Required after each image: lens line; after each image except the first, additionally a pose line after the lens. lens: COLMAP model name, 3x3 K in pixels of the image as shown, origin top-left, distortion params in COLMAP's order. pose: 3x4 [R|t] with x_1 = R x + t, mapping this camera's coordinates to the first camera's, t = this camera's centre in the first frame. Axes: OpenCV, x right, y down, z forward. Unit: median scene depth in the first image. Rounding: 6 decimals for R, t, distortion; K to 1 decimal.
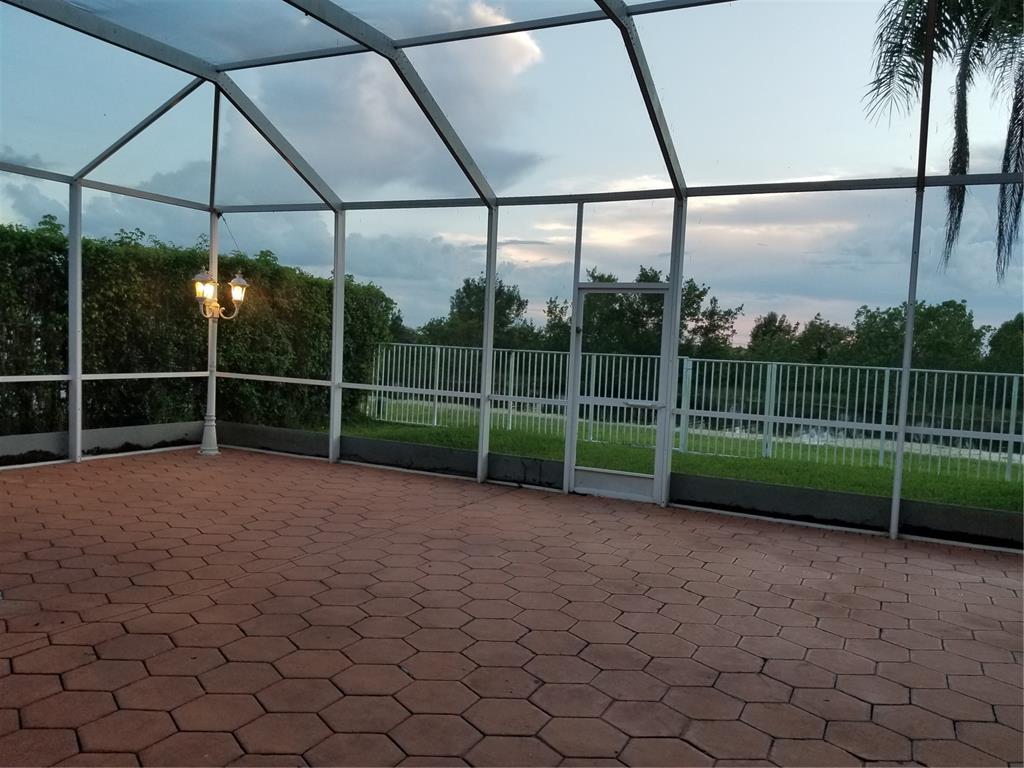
lens RADIAL K [[818.5, 0, 505.3], [0, 818.5, 389.4], [0, 0, 1]] dist [0.082075, -0.117360]
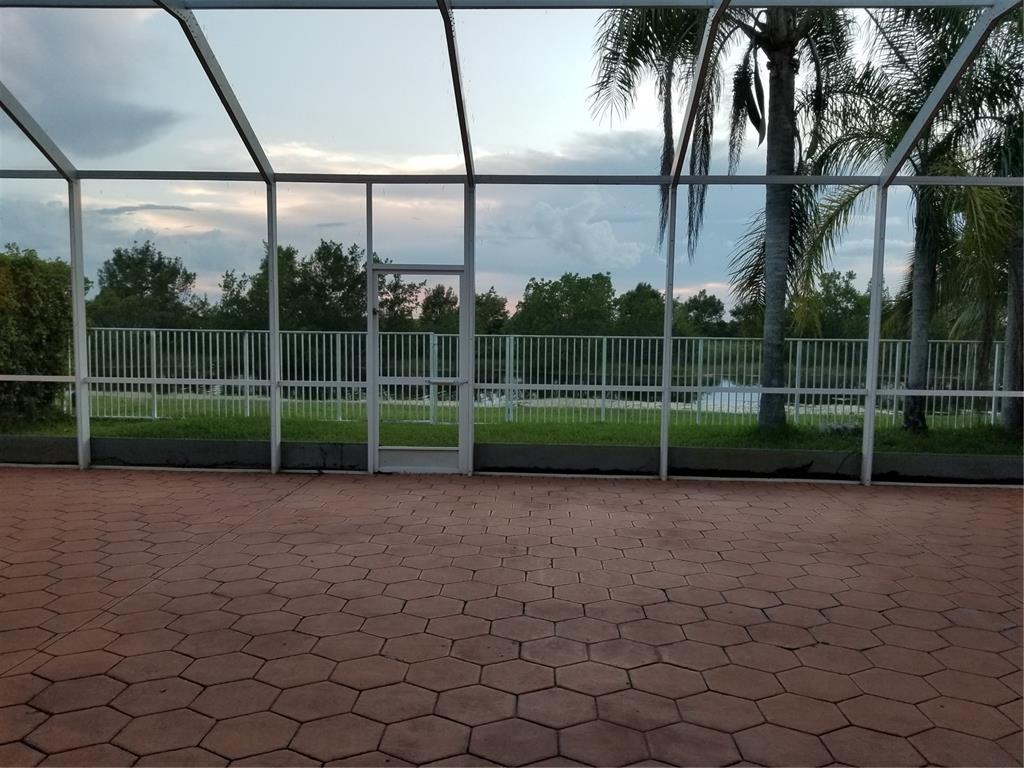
lens RADIAL K [[818.5, 0, 526.6], [0, 818.5, 392.5], [0, 0, 1]] dist [0.082075, -0.117360]
pose [[0.909056, -0.067159, 0.411225, -0.156935], [0.051685, 0.997478, 0.048649, -0.012122], [-0.413455, -0.022970, 0.910235, 0.003388]]
